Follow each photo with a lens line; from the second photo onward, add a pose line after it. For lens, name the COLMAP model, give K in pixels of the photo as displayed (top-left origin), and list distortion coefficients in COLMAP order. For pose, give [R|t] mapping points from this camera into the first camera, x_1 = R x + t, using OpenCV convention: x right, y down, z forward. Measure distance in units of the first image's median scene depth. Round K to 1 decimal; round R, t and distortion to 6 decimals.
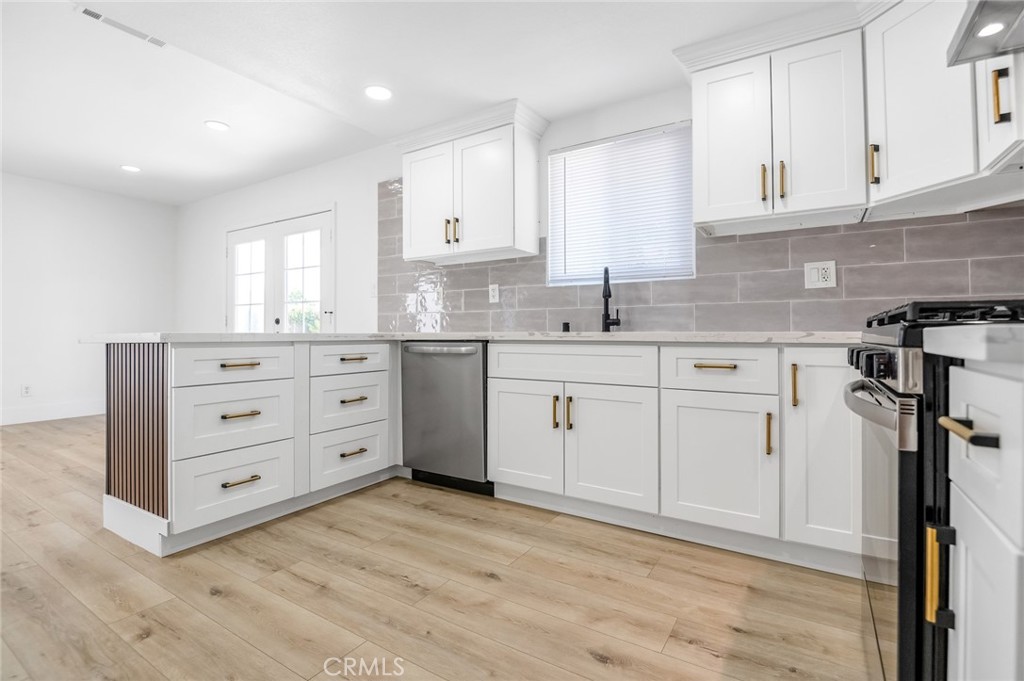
lens RADIAL K [[477.6, 0, 526.5], [0, 477.6, 328.1], [0, 0, 1]] dist [-0.008051, -0.008592]
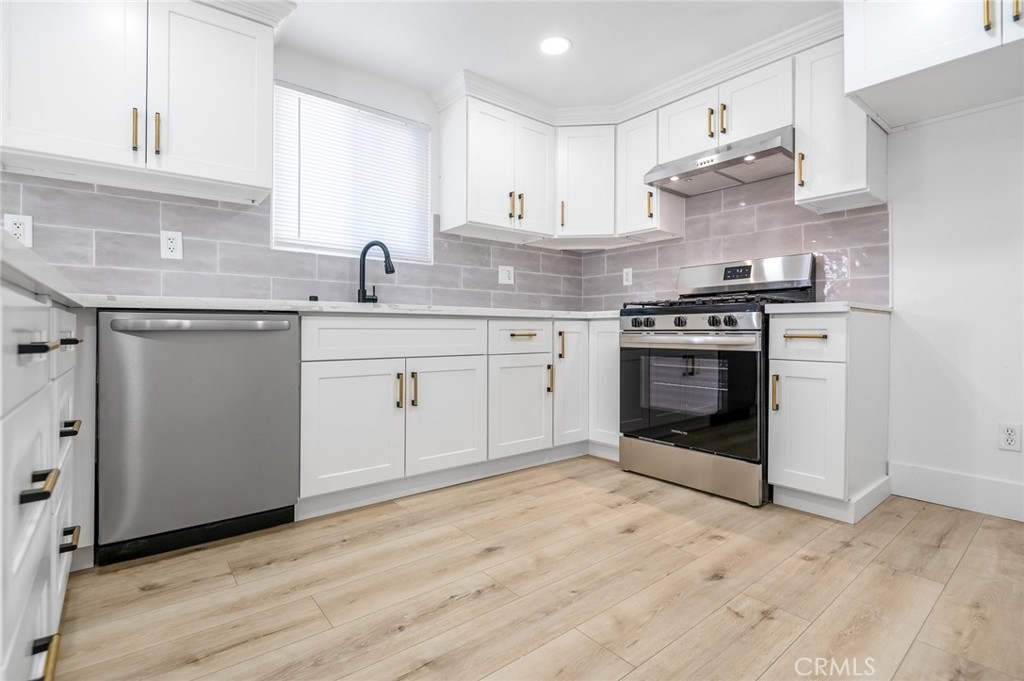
lens RADIAL K [[477.6, 0, 503.6], [0, 477.6, 326.9], [0, 0, 1]] dist [-0.008051, -0.008592]
pose [[0.342060, 0.008118, 0.939643, -0.704951], [-0.011894, 0.999920, -0.004309, 0.050511], [-0.939603, -0.009702, 0.342129, 0.466406]]
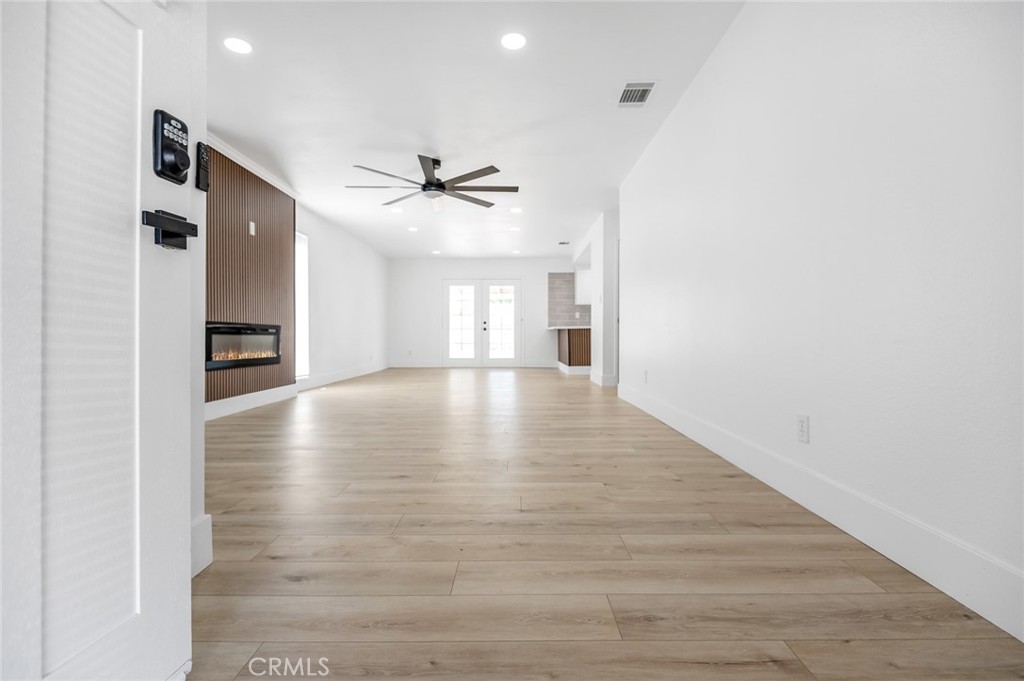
lens RADIAL K [[477.6, 0, 517.1], [0, 477.6, 333.6], [0, 0, 1]] dist [-0.008051, -0.008592]
pose [[0.840984, -0.001273, 0.541059, -3.105746], [-0.001823, 0.999985, 0.005186, 0.048741], [-0.541058, -0.005348, 0.840969, -1.933649]]
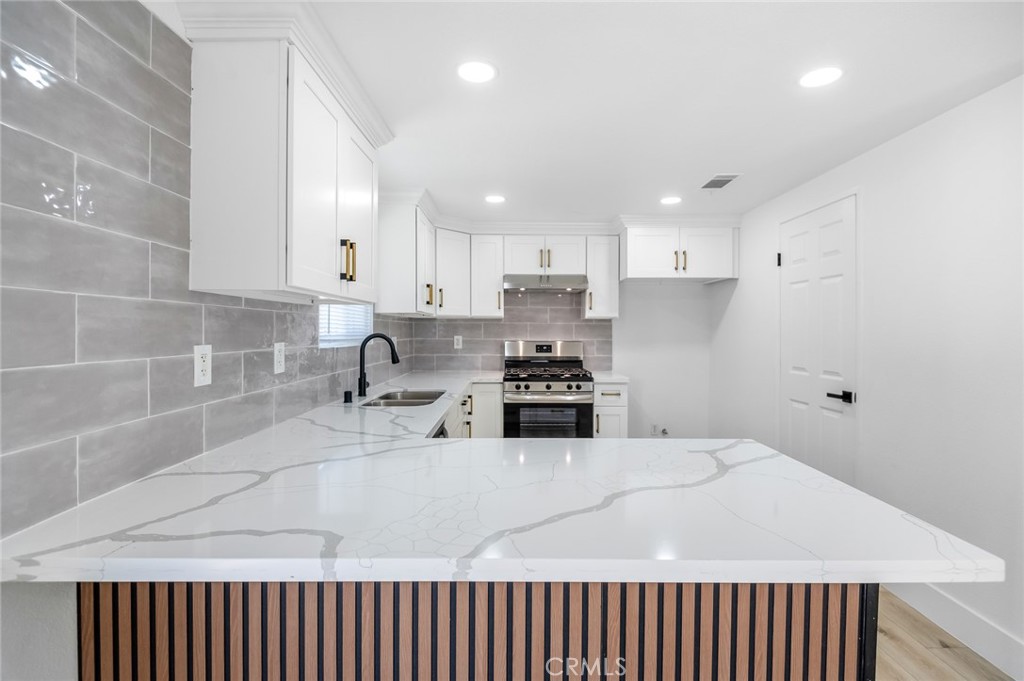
lens RADIAL K [[477.6, 0, 501.5], [0, 477.6, 343.6], [0, 0, 1]] dist [-0.008051, -0.008592]
pose [[-0.513575, -0.026906, 0.857623, -0.975868], [-0.018337, 0.999624, 0.020381, -0.144833], [-0.857849, -0.005259, -0.513875, 1.438628]]
